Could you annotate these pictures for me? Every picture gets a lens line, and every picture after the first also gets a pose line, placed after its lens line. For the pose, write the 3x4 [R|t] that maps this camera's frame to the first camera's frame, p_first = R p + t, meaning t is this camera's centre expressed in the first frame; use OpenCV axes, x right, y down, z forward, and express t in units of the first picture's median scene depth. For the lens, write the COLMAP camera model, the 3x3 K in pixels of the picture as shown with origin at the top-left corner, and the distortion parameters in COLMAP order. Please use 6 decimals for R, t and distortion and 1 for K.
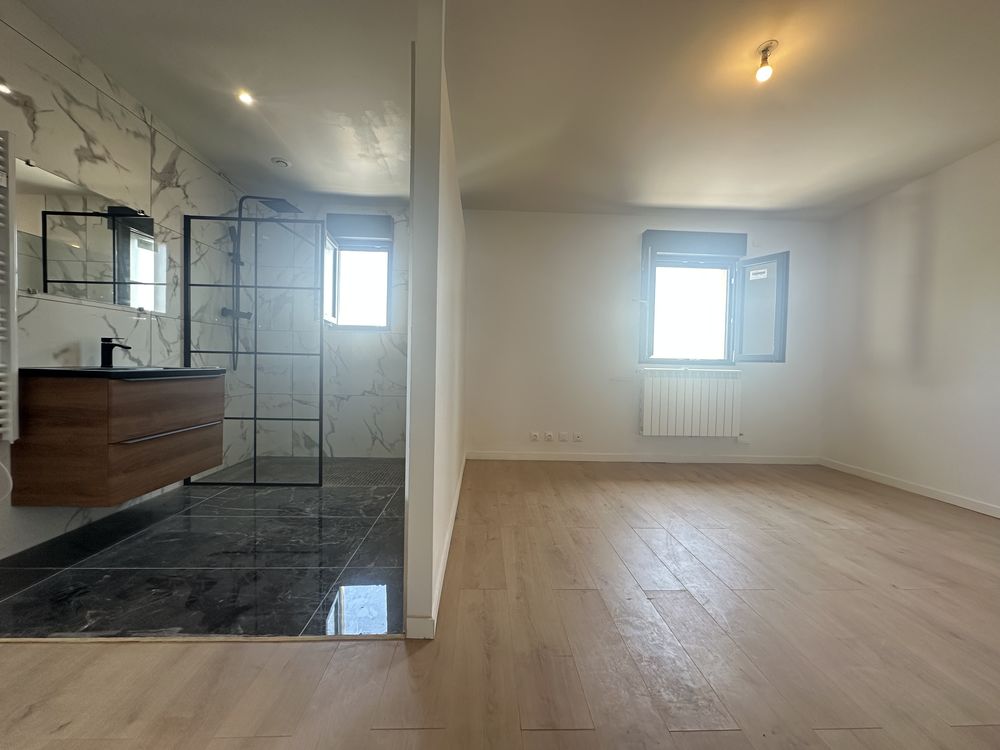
lens RADIAL K [[400.3, 0, 498.5], [0, 400.3, 375.0], [0, 0, 1]] dist [-0.004594, 0.001187]
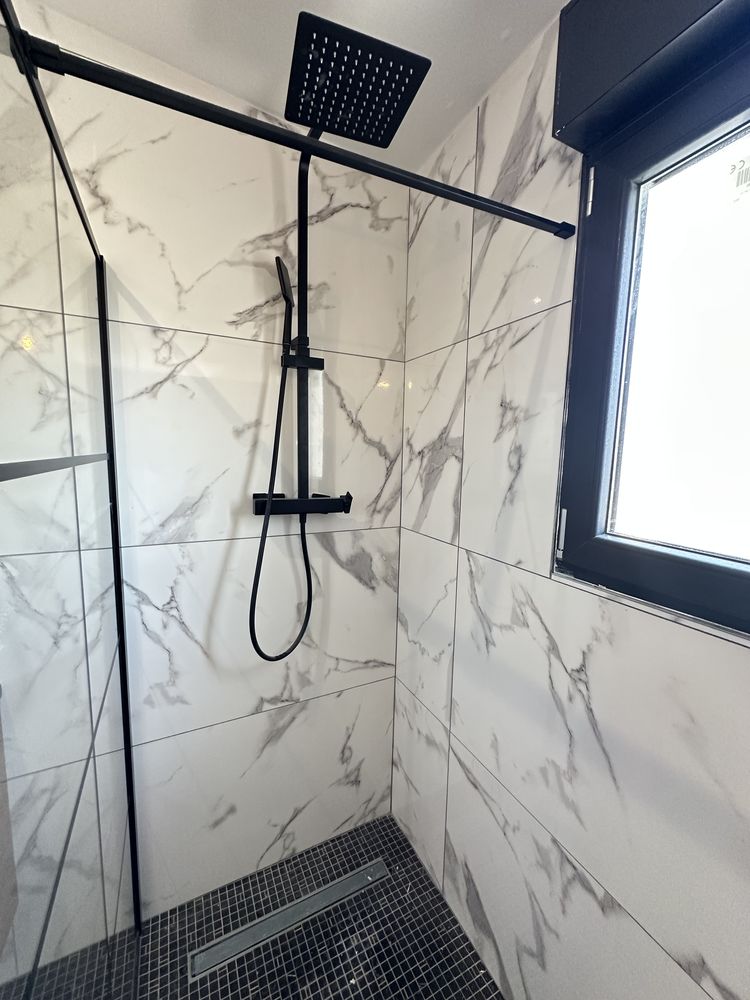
lens RADIAL K [[400.3, 0, 375.0], [0, 400.3, 500.0], [0, 0, 1]] dist [-0.004594, 0.001187]
pose [[0.419010, 0.097213, -0.902763, -0.380895], [-0.035662, 0.995247, 0.090620, -0.254079], [0.907281, -0.005776, 0.420485, 1.185249]]
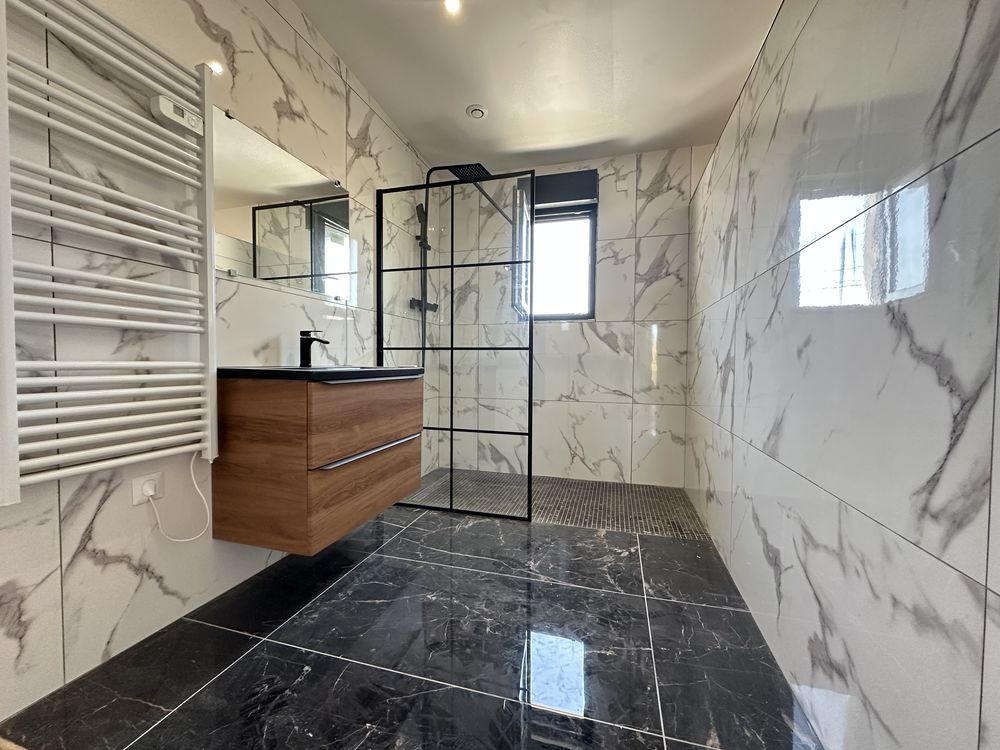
lens RADIAL K [[400.3, 0, 498.5], [0, 400.3, 375.0], [0, 0, 1]] dist [-0.004594, 0.001187]
pose [[0.947034, -0.004882, -0.321096, -0.291210], [0.004508, 0.999988, -0.001909, 0.000976], [0.321101, 0.000360, 0.947045, 0.296607]]
